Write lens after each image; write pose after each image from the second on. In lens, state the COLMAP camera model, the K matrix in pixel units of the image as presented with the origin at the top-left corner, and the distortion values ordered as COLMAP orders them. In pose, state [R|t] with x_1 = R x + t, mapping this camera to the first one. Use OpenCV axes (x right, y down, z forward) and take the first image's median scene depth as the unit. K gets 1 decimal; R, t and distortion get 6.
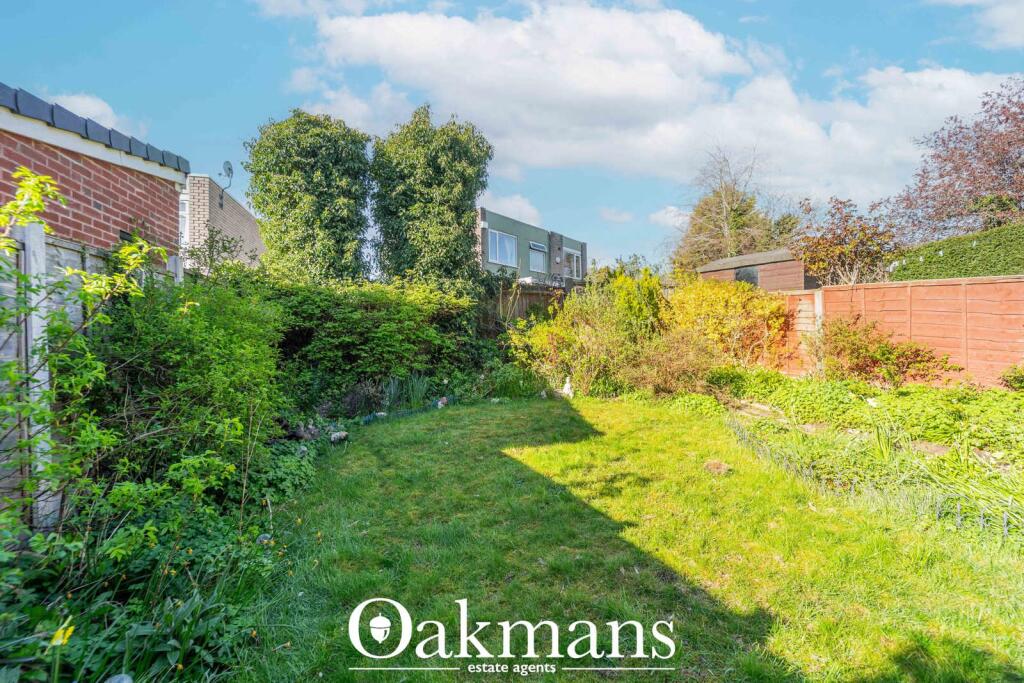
lens RADIAL K [[415.8, 0, 510.4], [0, 415.8, 335.3], [0, 0, 1]] dist [0.001267, -0.000683]
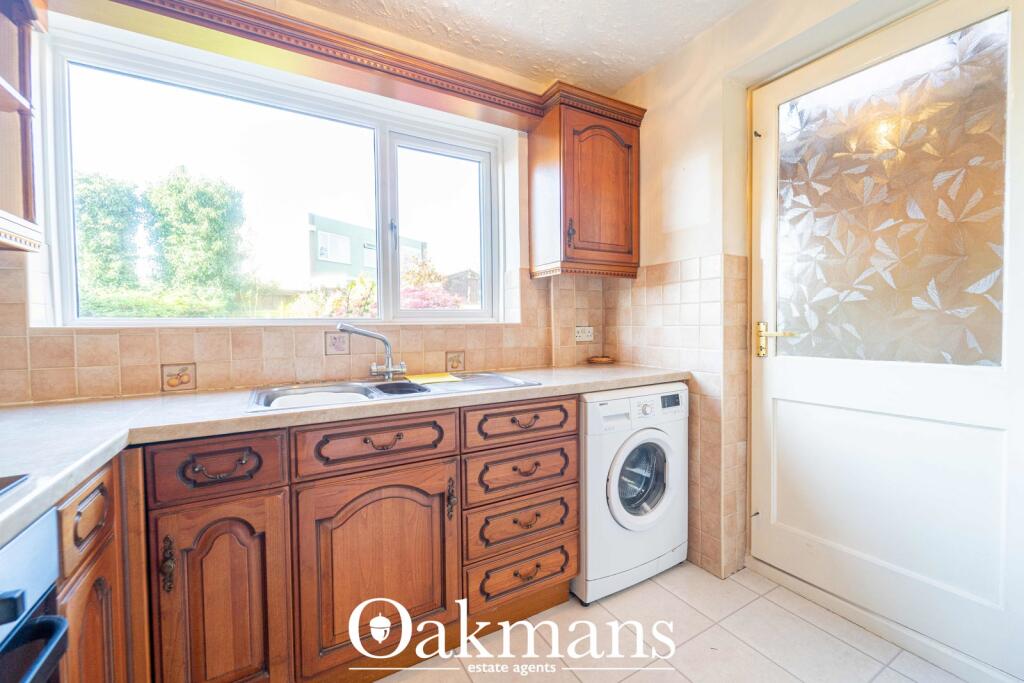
lens RADIAL K [[415.8, 0, 510.4], [0, 415.8, 335.3], [0, 0, 1]] dist [0.001267, -0.000683]
pose [[0.983829, 0.004451, 0.179054, 0.711472], [-0.012004, 0.999082, 0.041120, -0.043832], [-0.178707, -0.042604, 0.982980, -0.685440]]
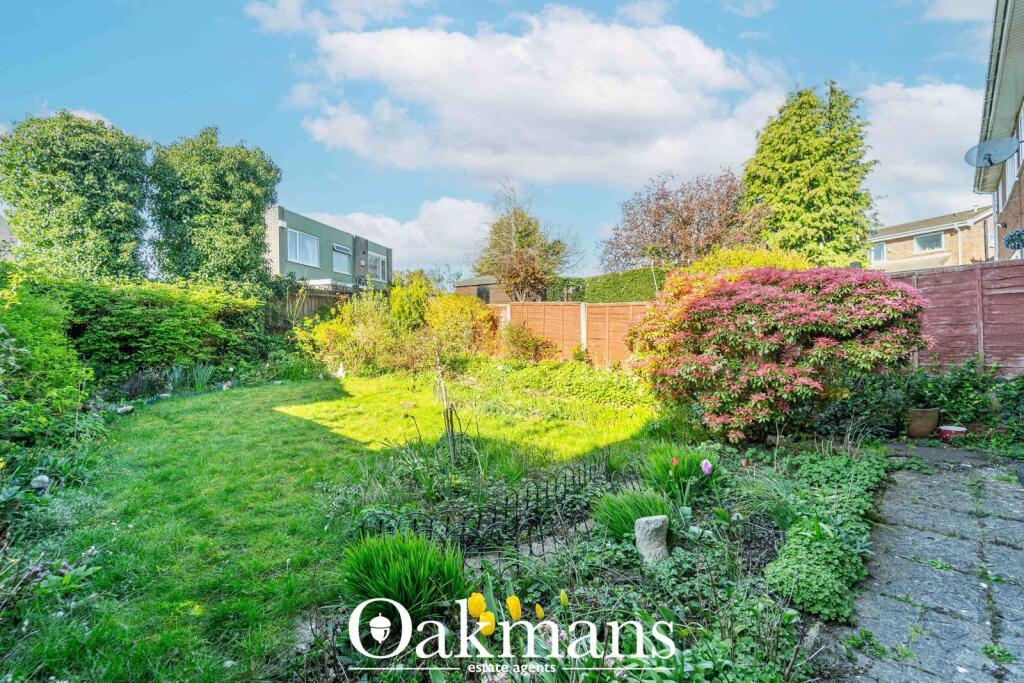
lens RADIAL K [[415.8, 0, 510.4], [0, 415.8, 335.3], [0, 0, 1]] dist [0.001267, -0.000683]
pose [[0.912726, 0.006878, 0.408513, 0.081904], [-0.006422, 0.999976, -0.002488, 0.011570], [-0.408521, -0.000353, 0.912749, -0.387997]]
